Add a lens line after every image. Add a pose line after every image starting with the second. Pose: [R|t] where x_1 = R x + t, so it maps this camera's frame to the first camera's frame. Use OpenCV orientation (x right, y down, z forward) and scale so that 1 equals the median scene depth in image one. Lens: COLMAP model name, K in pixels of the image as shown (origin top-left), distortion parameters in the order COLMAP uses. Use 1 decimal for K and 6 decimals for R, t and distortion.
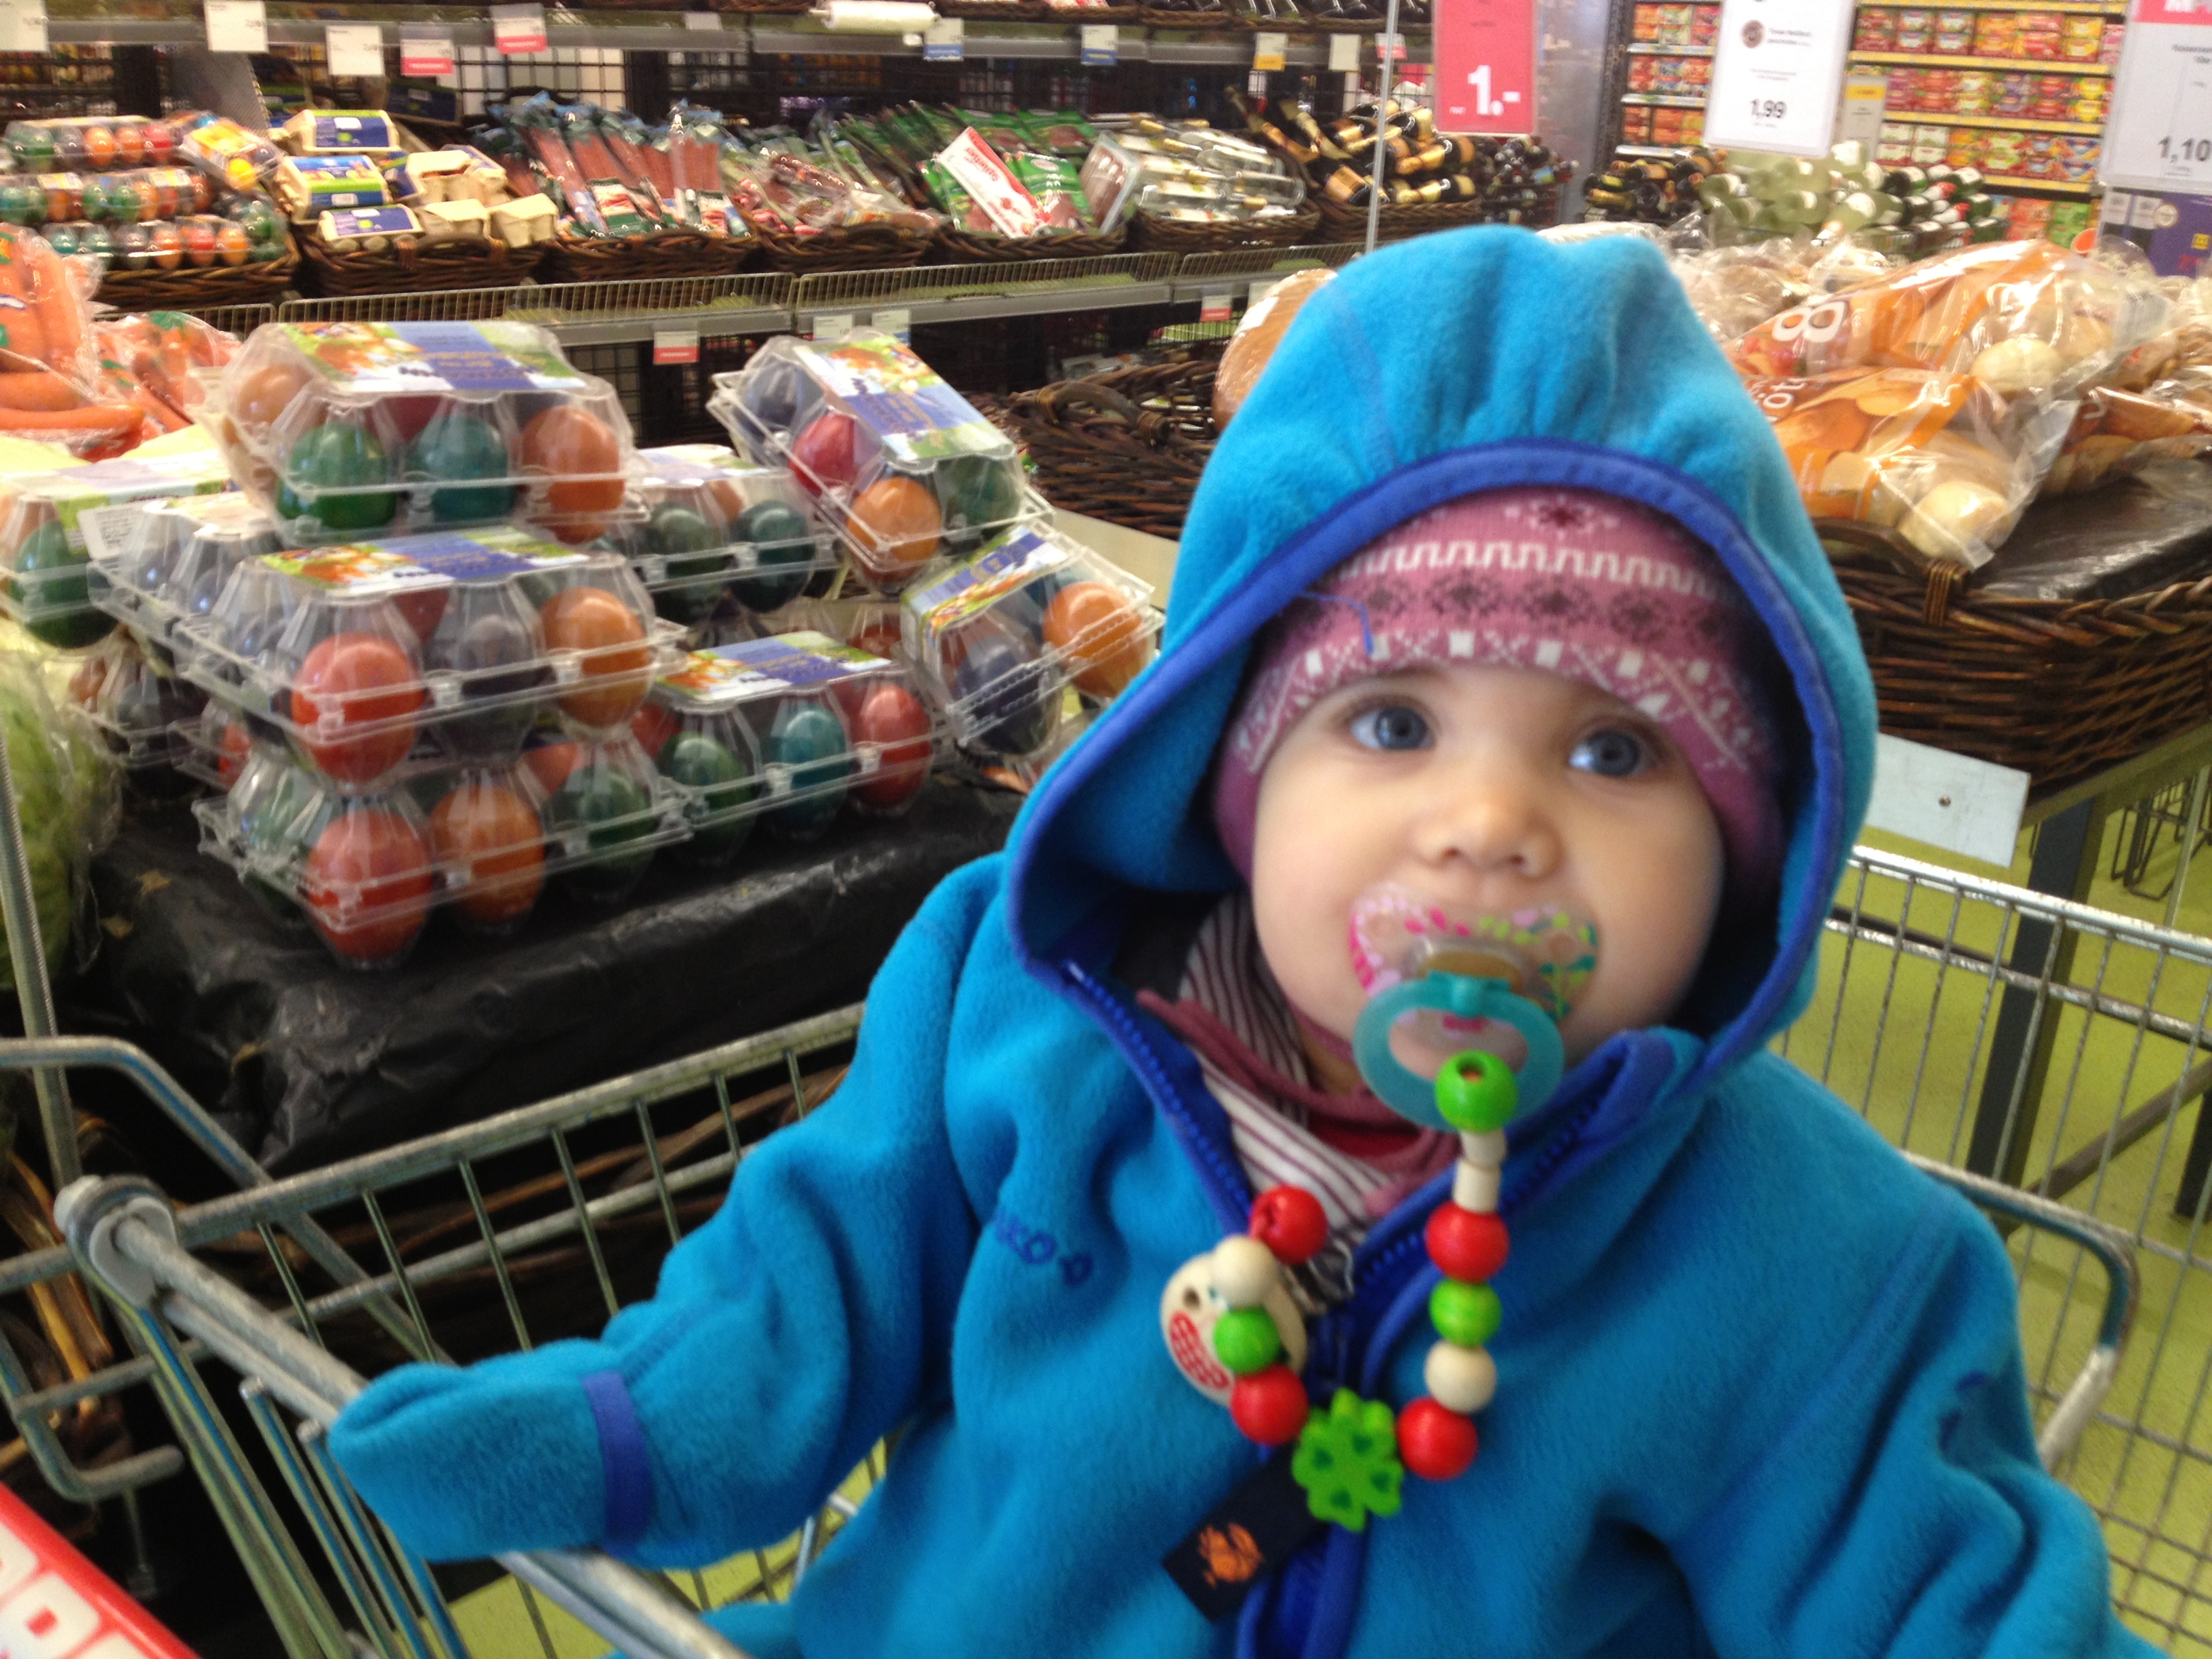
lens RADIAL K [[2204.3, 0, 1106.0], [0, 2204.3, 829.5], [0, 0, 1]] dist [0.159226, -0.417144]
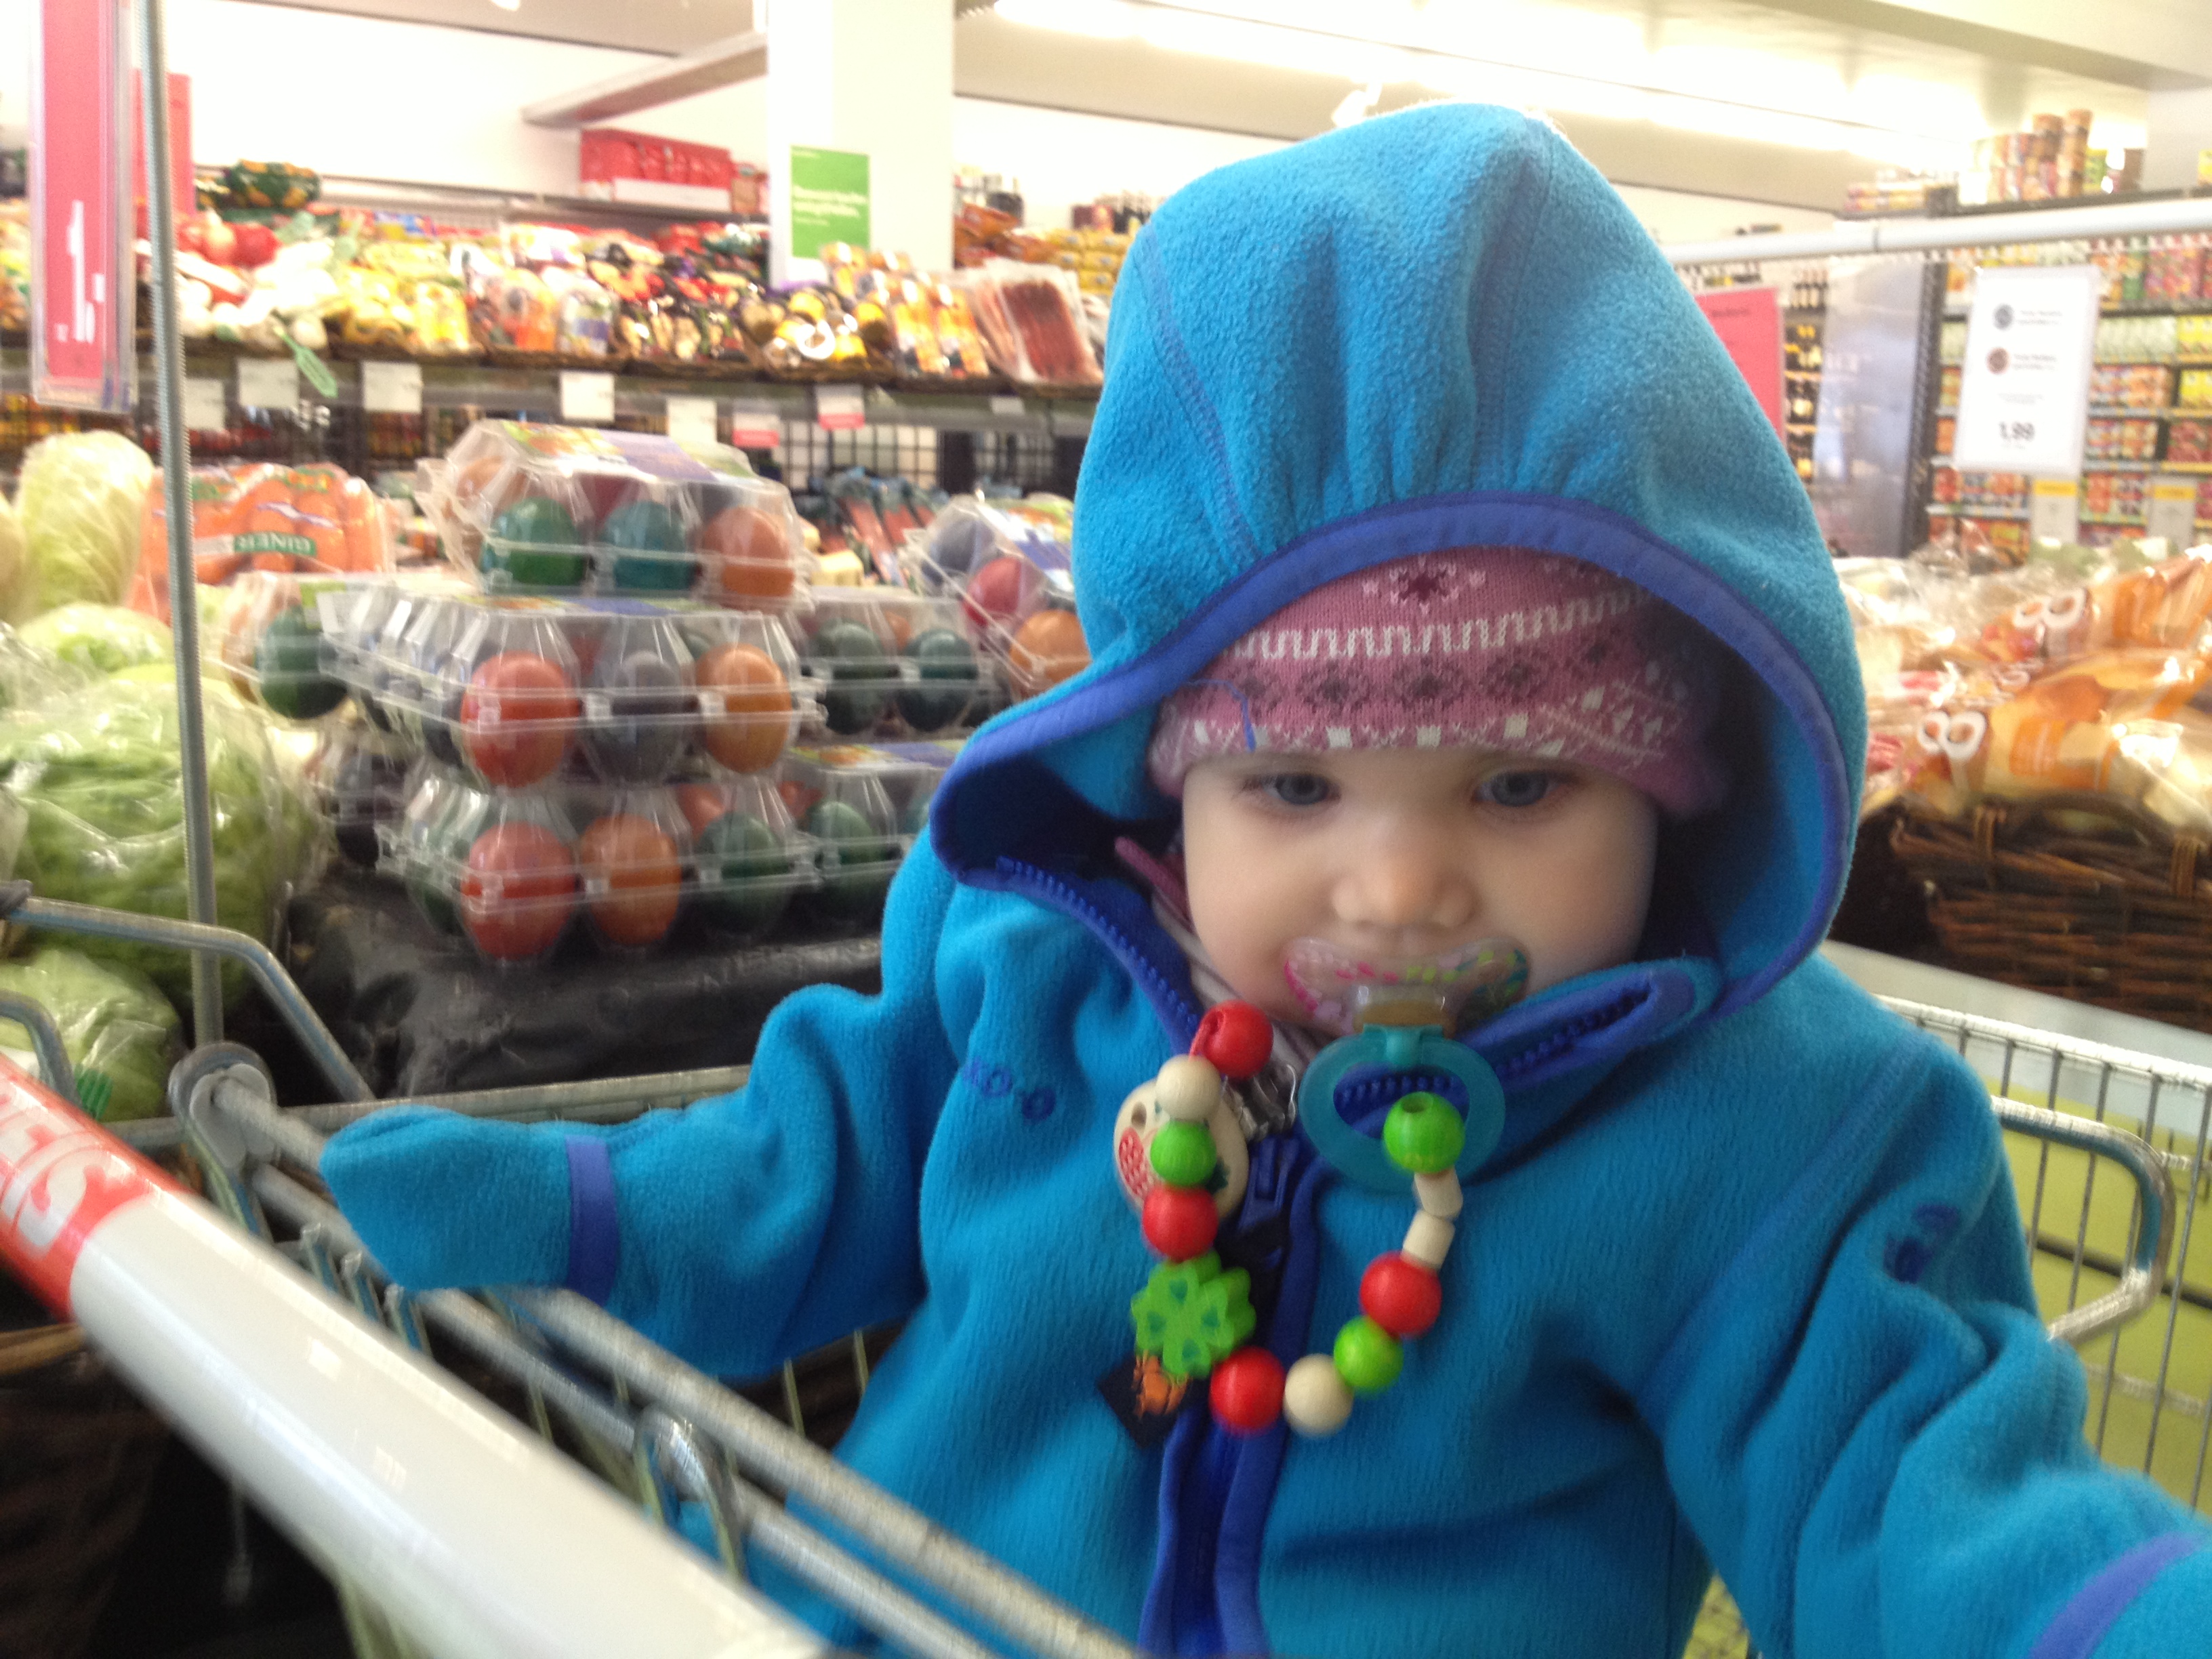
lens RADIAL K [[2235.4, 0, 1106.0], [0, 2235.4, 829.5], [0, 0, 1]] dist [0.200881, -0.545225]
pose [[0.988743, 0.023904, -0.147700, 0.089989], [-0.053914, 0.977761, -0.202672, 0.160173], [0.139571, 0.208354, 0.968044, -0.021767]]
